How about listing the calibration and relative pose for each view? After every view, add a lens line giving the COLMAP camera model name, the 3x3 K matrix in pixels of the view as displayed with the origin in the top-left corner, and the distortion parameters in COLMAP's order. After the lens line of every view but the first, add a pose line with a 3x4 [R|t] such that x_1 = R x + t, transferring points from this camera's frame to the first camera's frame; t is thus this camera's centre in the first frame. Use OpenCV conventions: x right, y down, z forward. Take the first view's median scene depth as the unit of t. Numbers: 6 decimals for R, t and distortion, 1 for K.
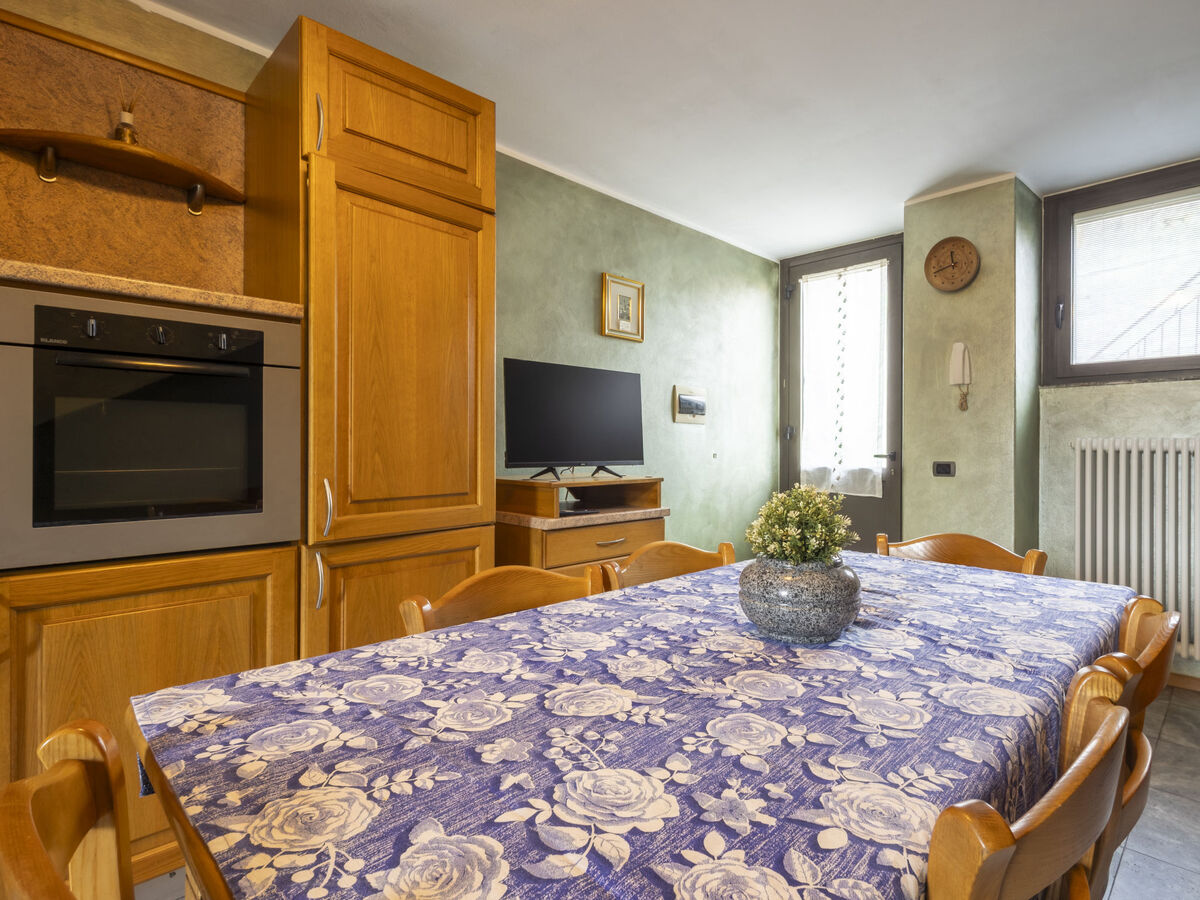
lens RADIAL K [[690.3, 0, 600.0], [0, 690.3, 450.0], [0, 0, 1]] dist [0.000180, 0.000007]
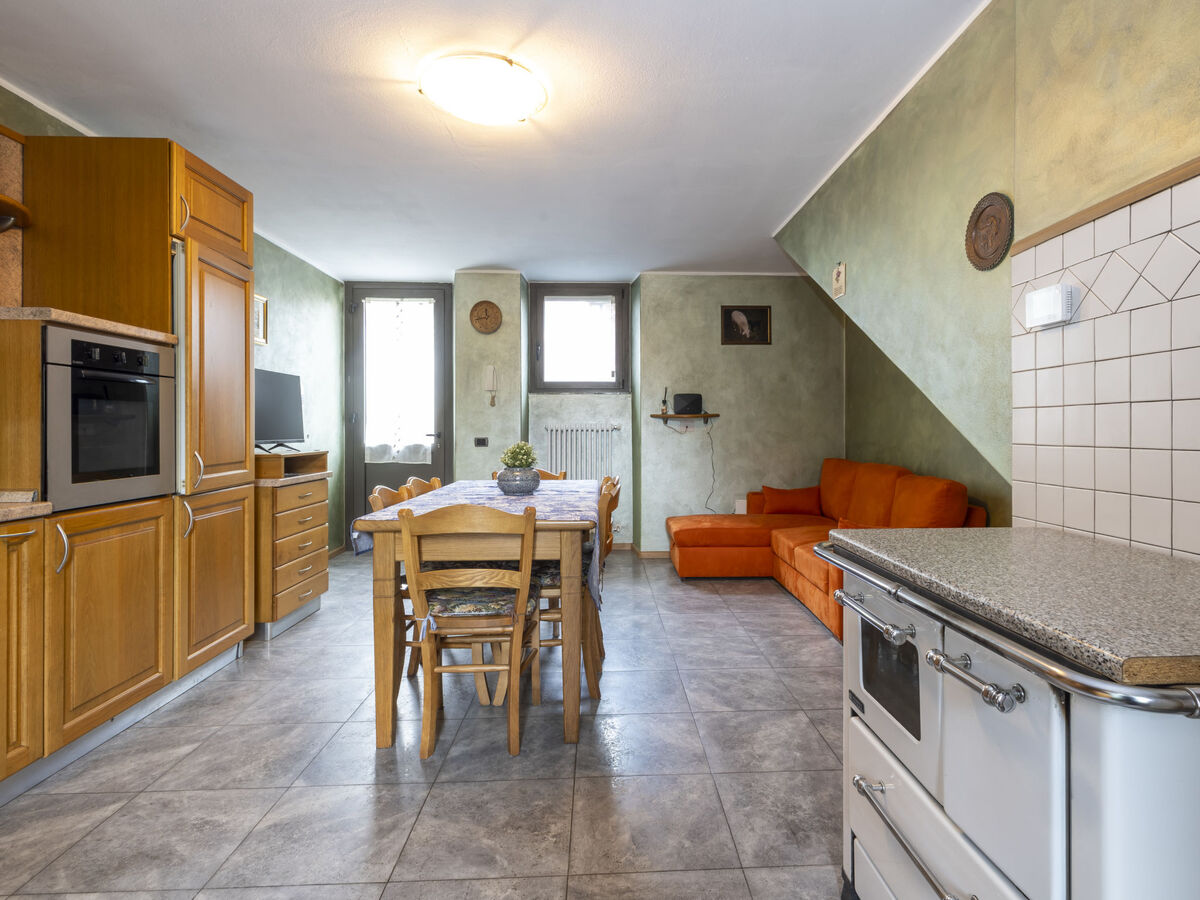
lens RADIAL K [[624.4, 0, 600.0], [0, 624.4, 450.0], [0, 0, 1]] dist [-0.012079, -0.000839]
pose [[0.736088, -0.027096, 0.676344, -0.302047], [0.006911, 0.999447, 0.032519, 0.000211], [-0.676851, -0.019263, 0.735868, -0.278403]]
